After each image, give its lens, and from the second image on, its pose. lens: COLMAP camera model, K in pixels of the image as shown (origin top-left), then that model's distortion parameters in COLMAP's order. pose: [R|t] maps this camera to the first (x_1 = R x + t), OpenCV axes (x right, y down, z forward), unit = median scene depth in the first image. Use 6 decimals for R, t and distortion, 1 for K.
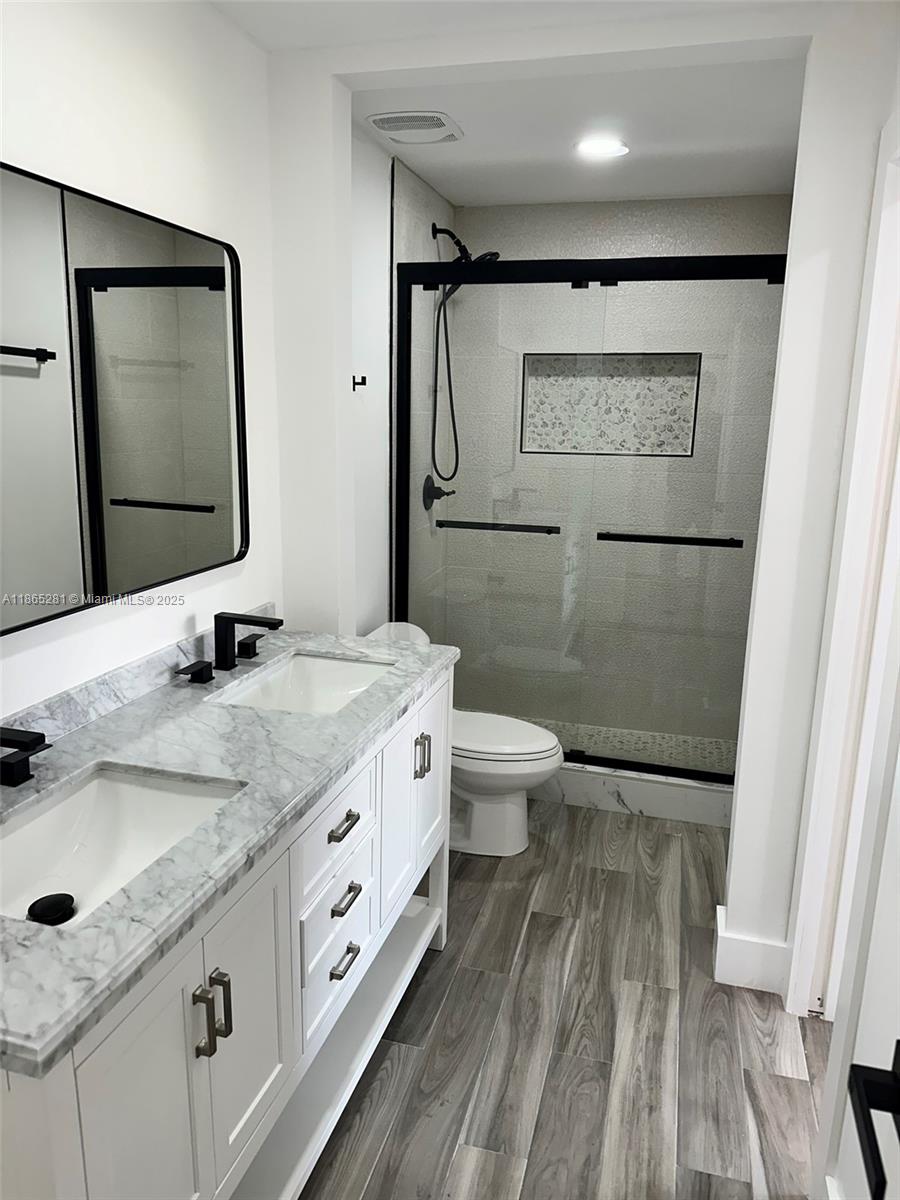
lens RADIAL K [[838.7, 0, 439.0], [0, 838.7, 601.7], [0, 0, 1]] dist [0.042489, -0.050271]
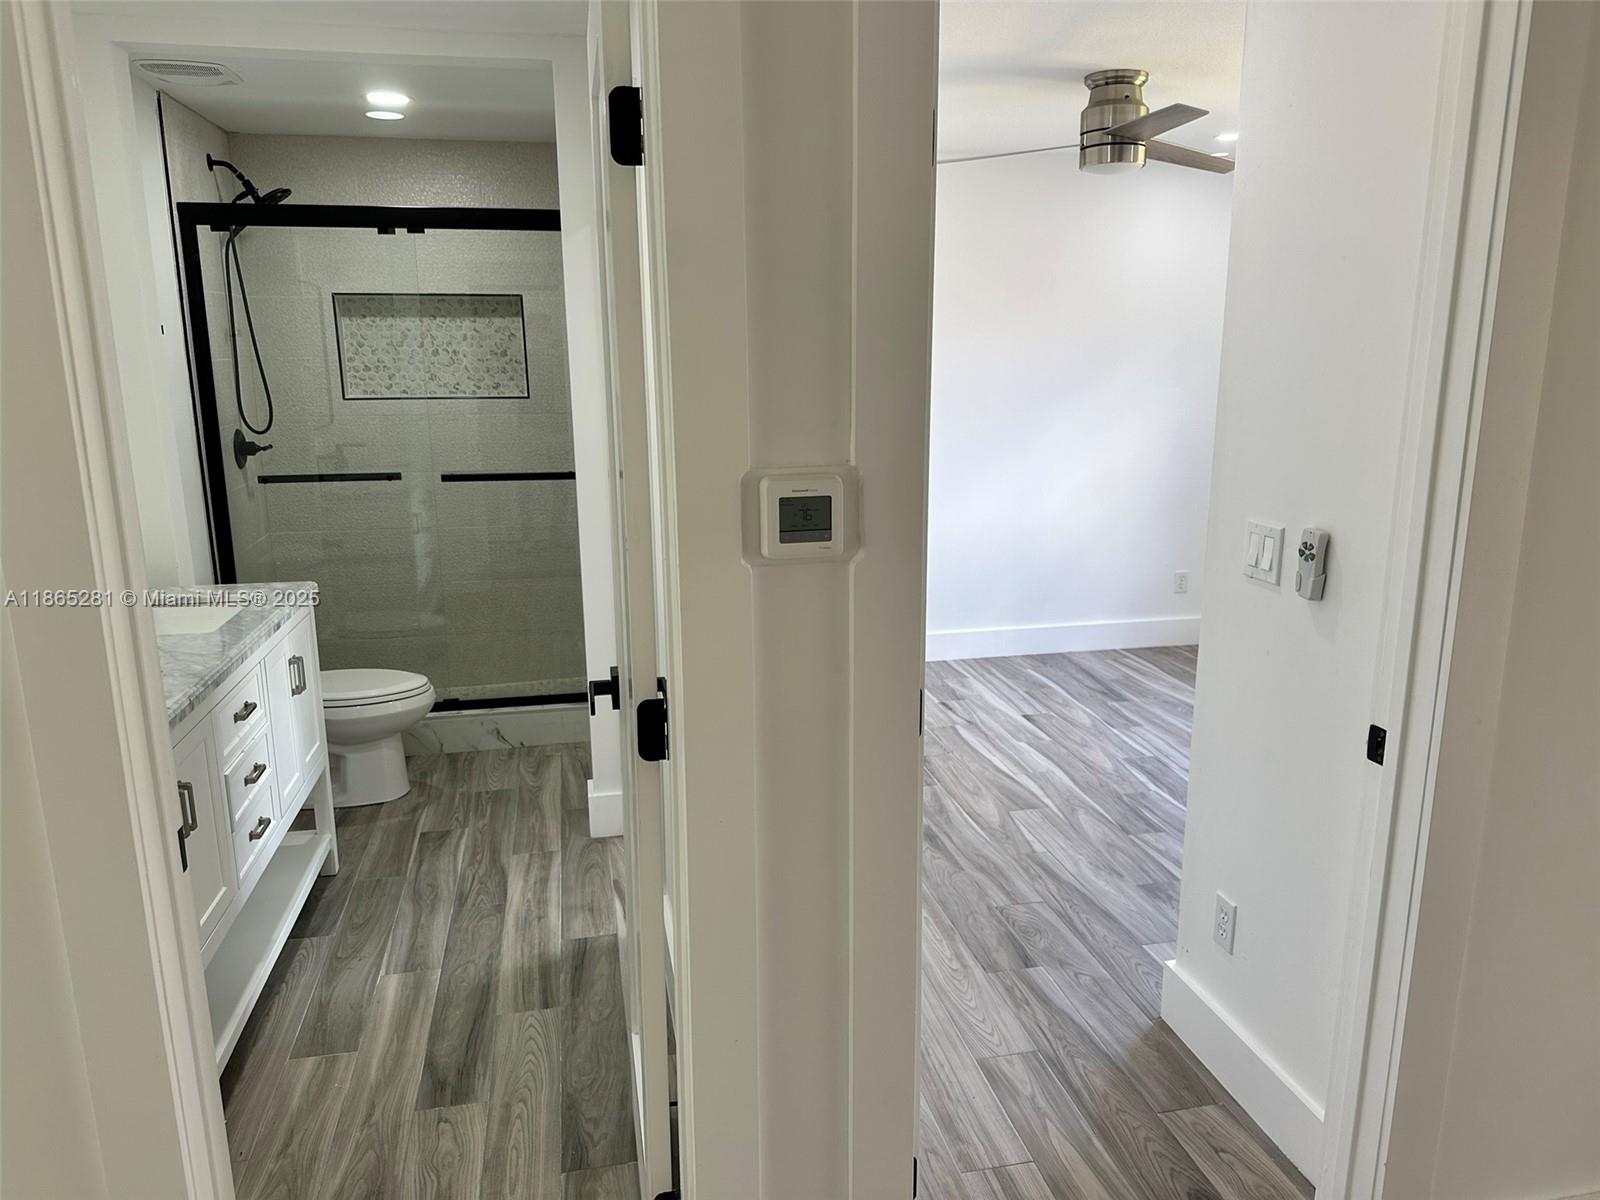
lens RADIAL K [[1118.3, 0, 812.5], [0, 1118.3, 593.0], [0, 0, 1]] dist [0.042489, -0.050271]
pose [[0.877171, -0.125433, 0.463506, -0.071585], [0.126672, 0.991532, 0.028605, 0.087999], [-0.463169, 0.033621, 0.885632, -0.457693]]
